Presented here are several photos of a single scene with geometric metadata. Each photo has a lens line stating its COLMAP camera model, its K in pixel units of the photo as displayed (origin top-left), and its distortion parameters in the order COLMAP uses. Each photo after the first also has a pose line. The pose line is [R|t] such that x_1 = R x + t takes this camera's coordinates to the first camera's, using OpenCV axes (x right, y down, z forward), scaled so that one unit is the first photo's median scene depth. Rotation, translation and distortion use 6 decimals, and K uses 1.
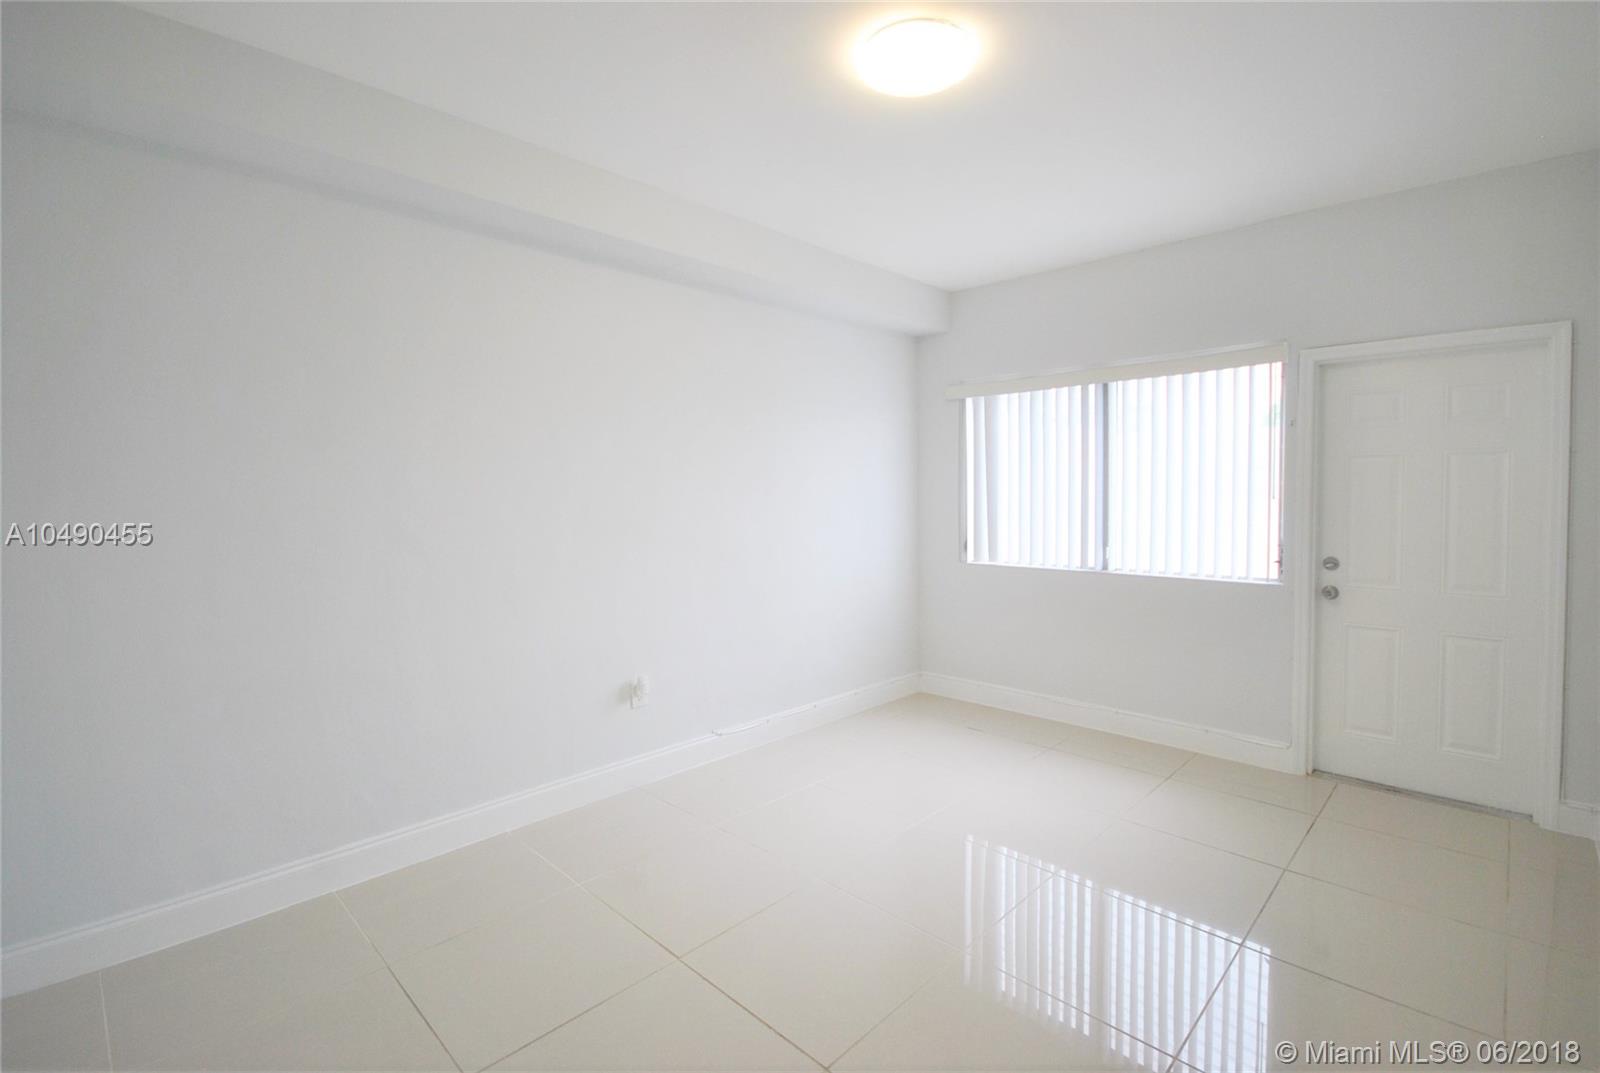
lens RADIAL K [[729.2, 0, 808.0], [0, 729.2, 509.0], [0, 0, 1]] dist [0.009768, -0.001923]
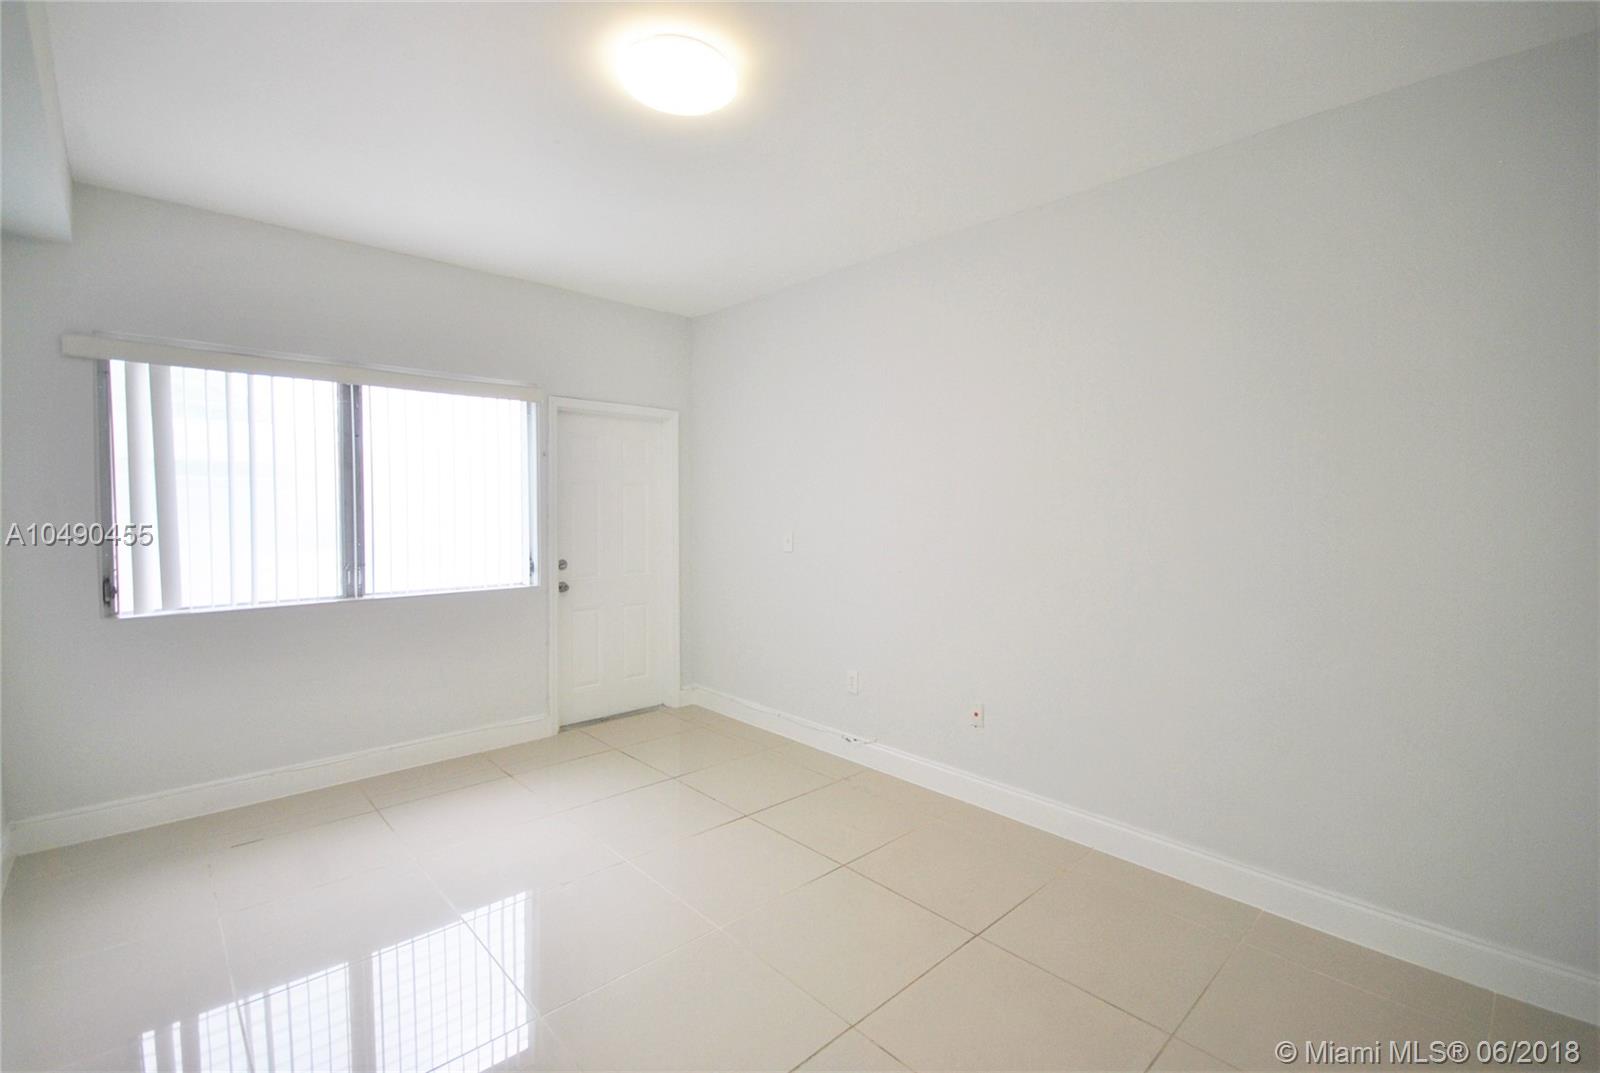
lens RADIAL K [[729.2, 0, 790.9], [0, 729.2, 525.8], [0, 0, 1]] dist [0.009768, -0.001923]
pose [[0.057934, -0.018159, 0.998155, -0.406977], [0.021867, 0.999618, 0.016917, -0.005257], [-0.998081, 0.020847, 0.058309, 0.386923]]
